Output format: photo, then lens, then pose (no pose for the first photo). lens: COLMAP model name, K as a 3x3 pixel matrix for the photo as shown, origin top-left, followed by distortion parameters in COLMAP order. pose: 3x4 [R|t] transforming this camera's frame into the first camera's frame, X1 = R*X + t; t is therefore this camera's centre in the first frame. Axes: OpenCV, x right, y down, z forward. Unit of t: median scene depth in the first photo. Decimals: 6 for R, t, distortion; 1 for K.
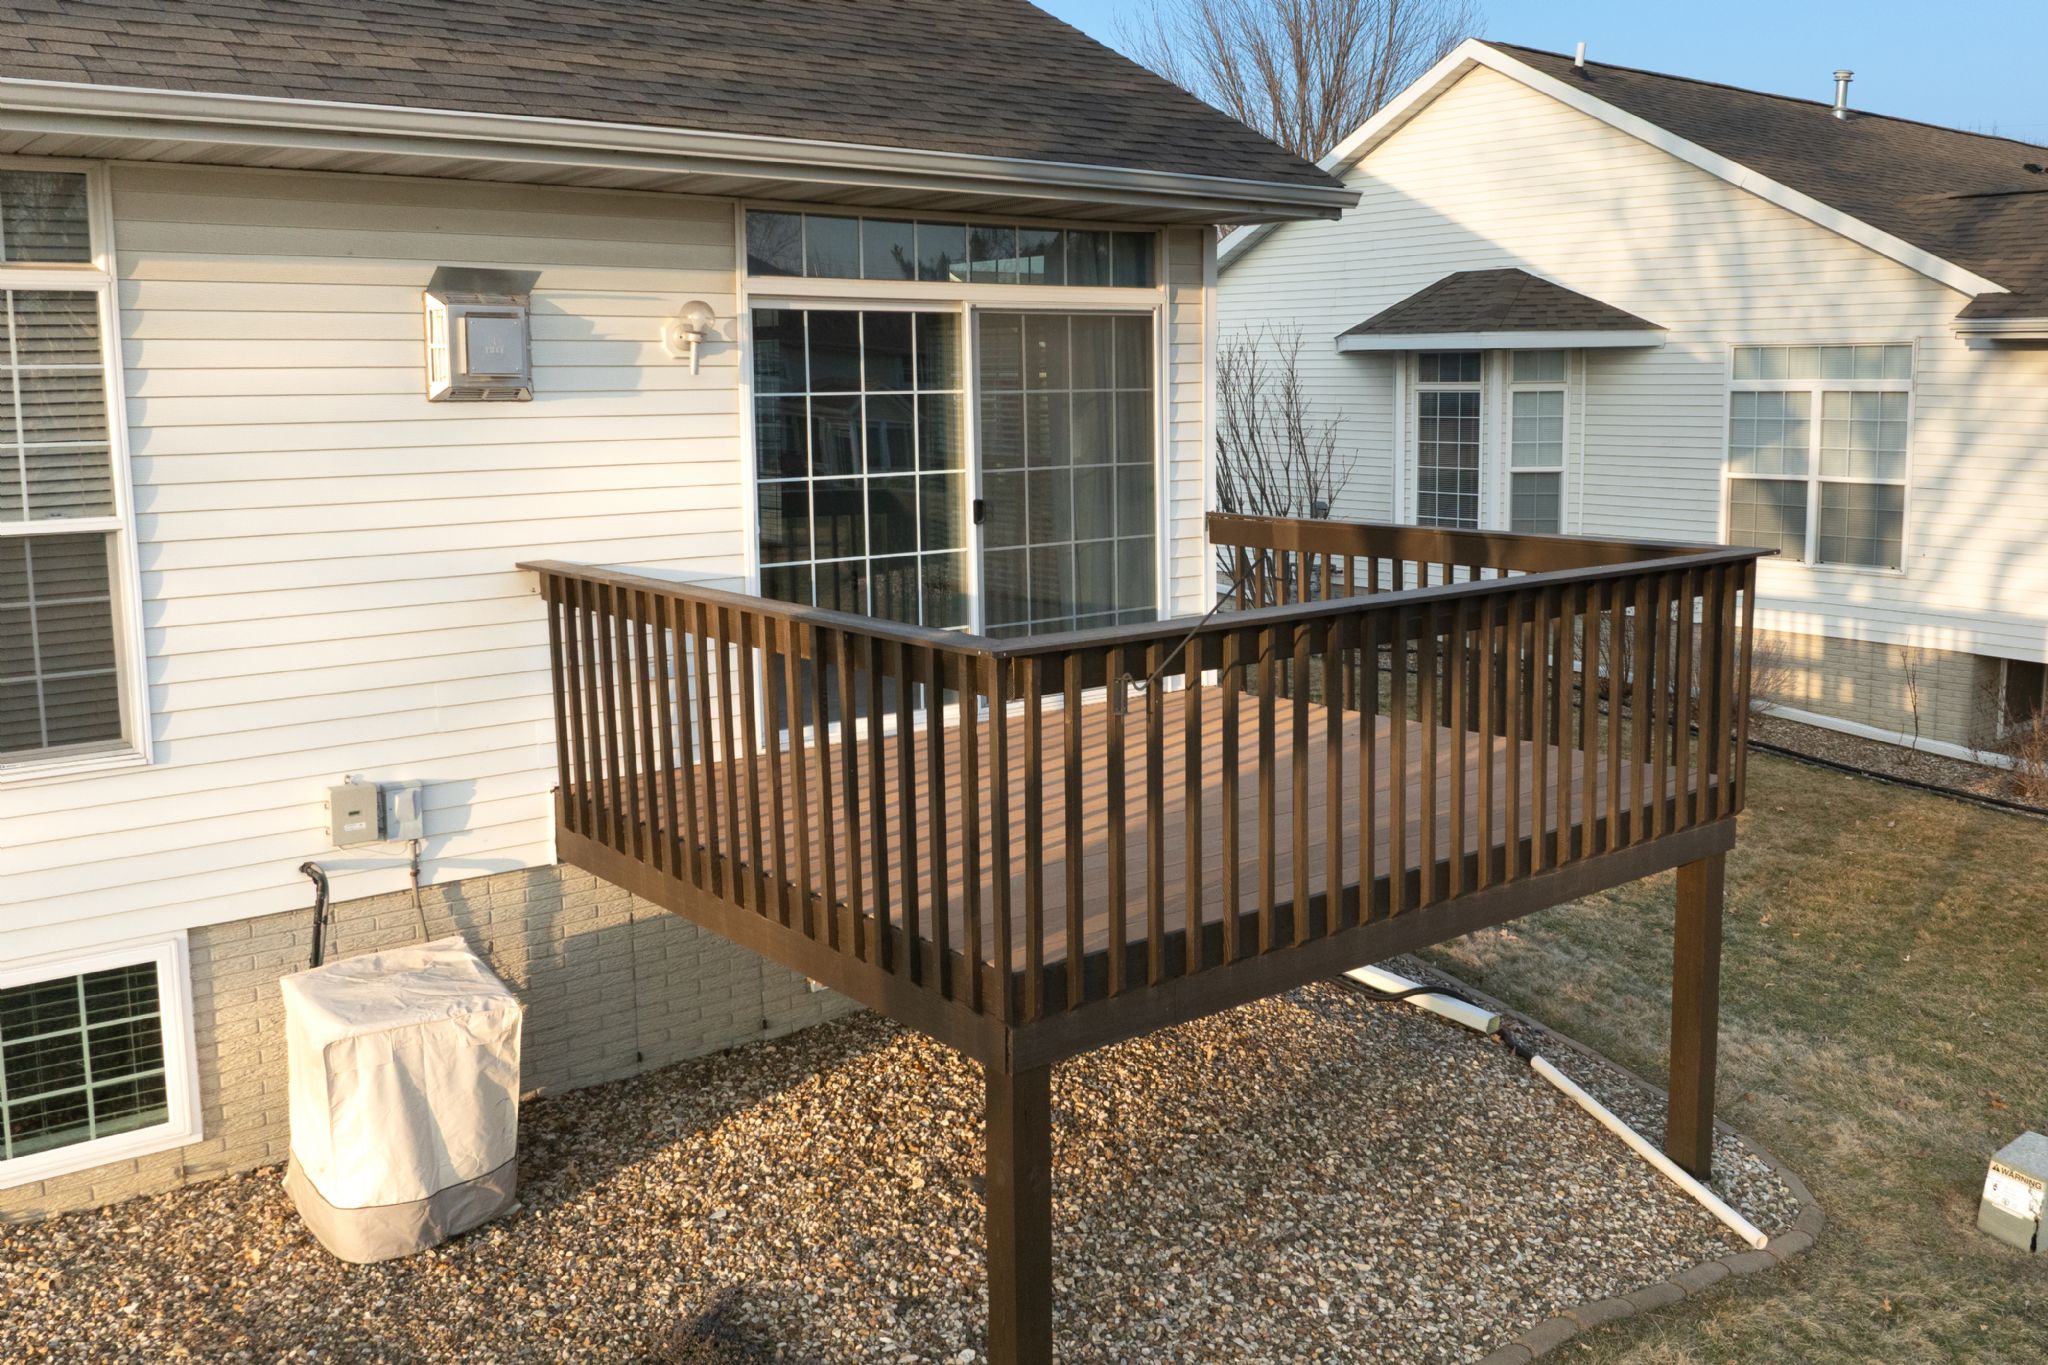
lens RADIAL K [[1814.1, 0, 1088.6], [0, 1814.1, 619.7], [0, 0, 1]] dist [-0.041263, -0.004991]
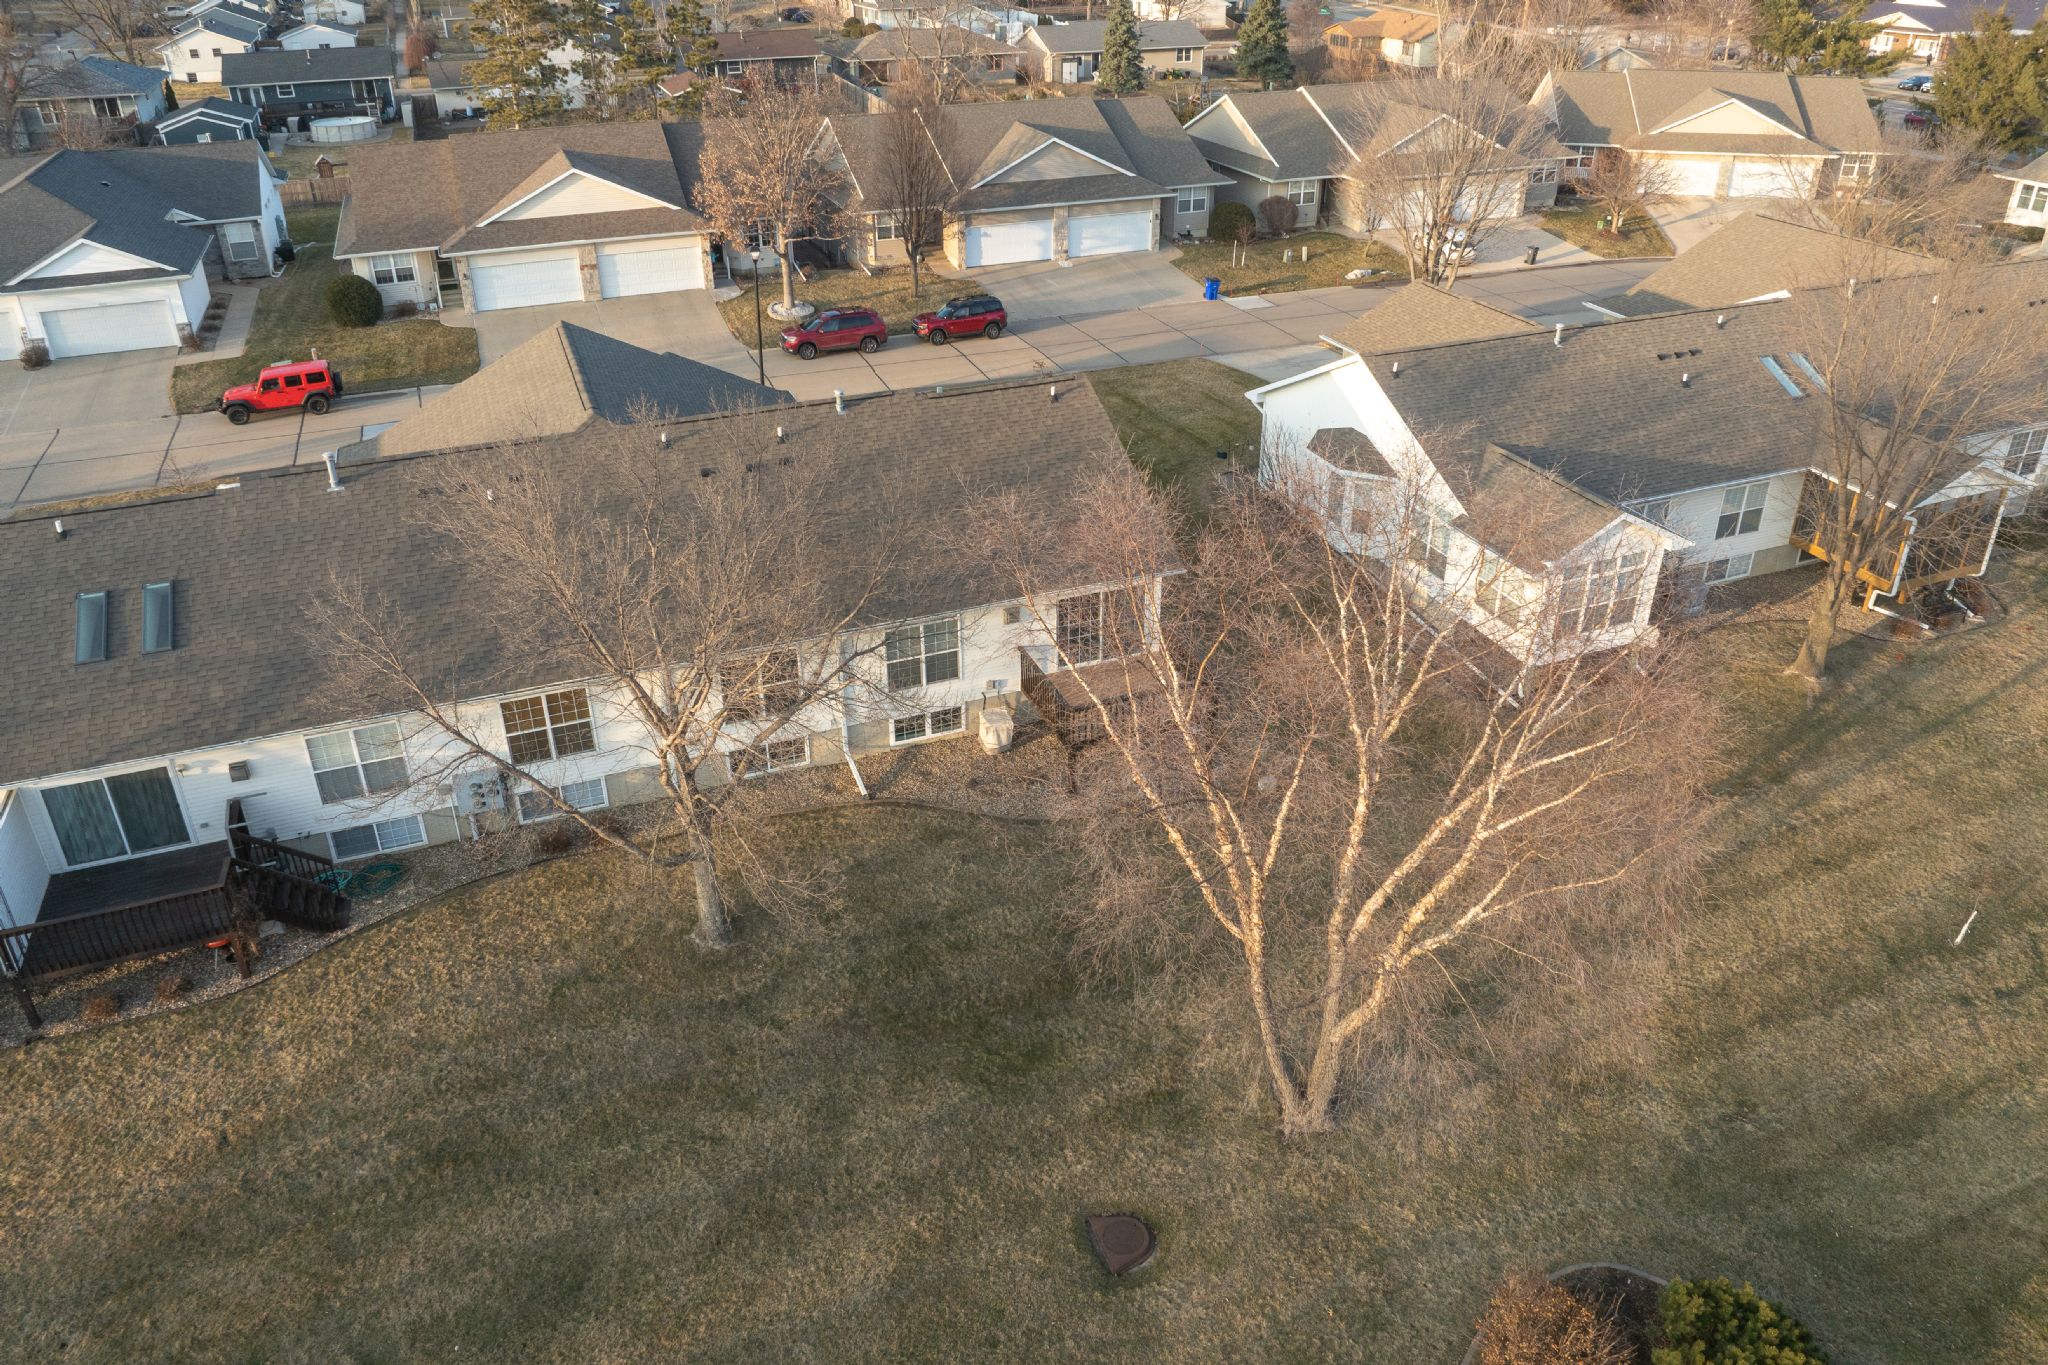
lens RADIAL K [[1437.2, 0, 1033.1], [0, 1437.2, 600.6], [0, 0, 1]] dist [-0.033730, 0.001798]
pose [[0.950293, 0.143076, -0.276537, 1.001095], [-0.041655, 0.938603, 0.342475, -1.749980], [0.308558, -0.313933, 0.897908, -3.113937]]
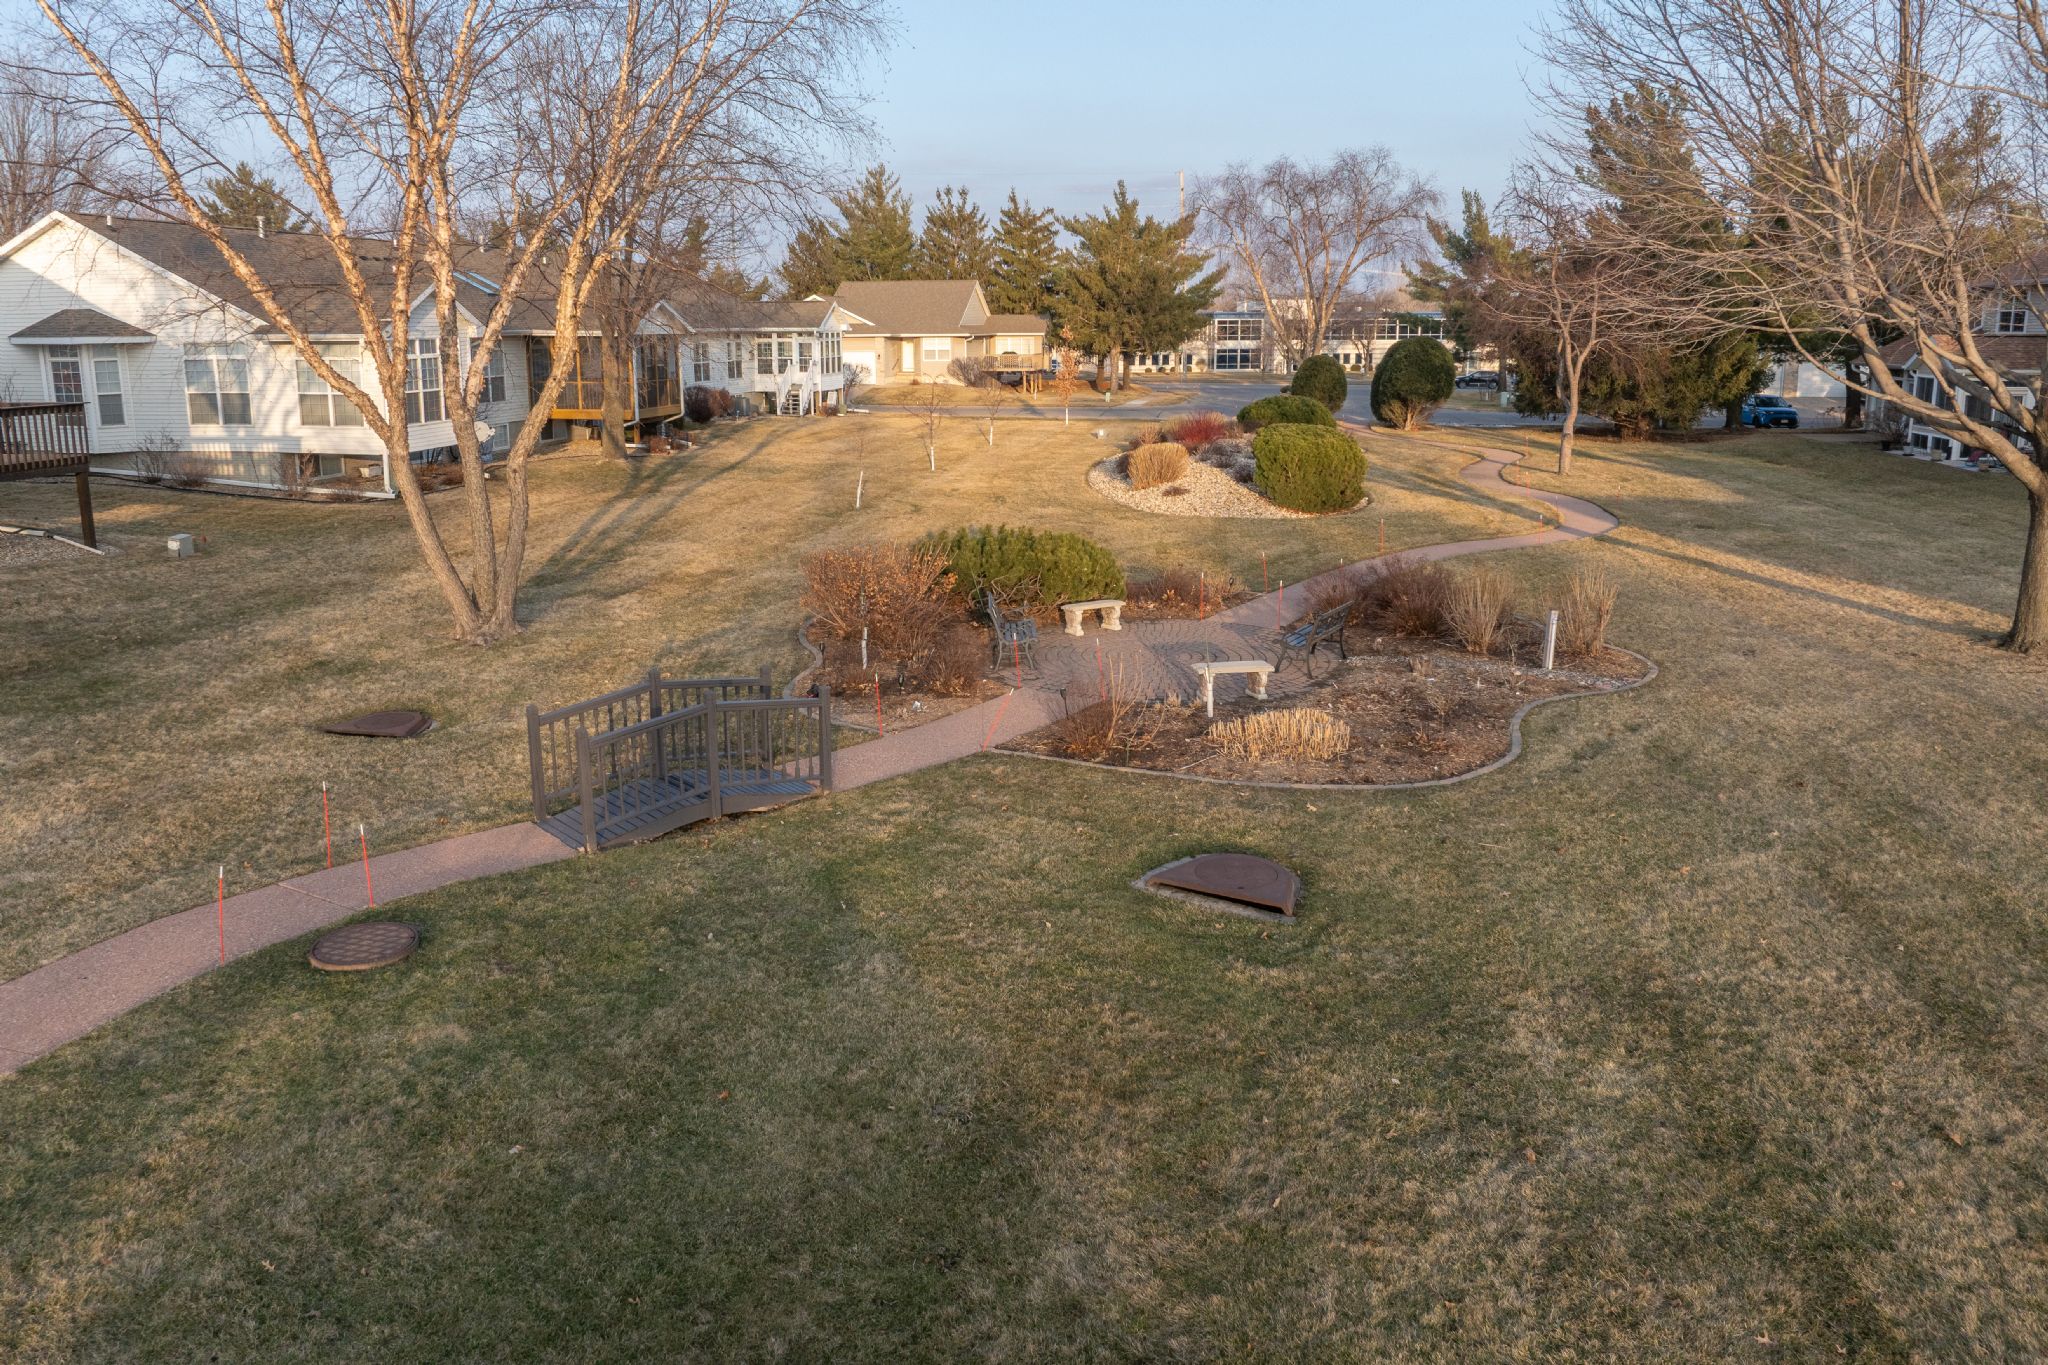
lens RADIAL K [[1437.2, 0, 1033.1], [0, 1437.2, 600.6], [0, 0, 1]] dist [-0.033730, 0.001798]
pose [[0.759934, -0.118445, 0.639118, -0.140083], [0.084457, 0.992915, 0.083590, 0.343331], [-0.644490, -0.009545, 0.764553, -3.090484]]
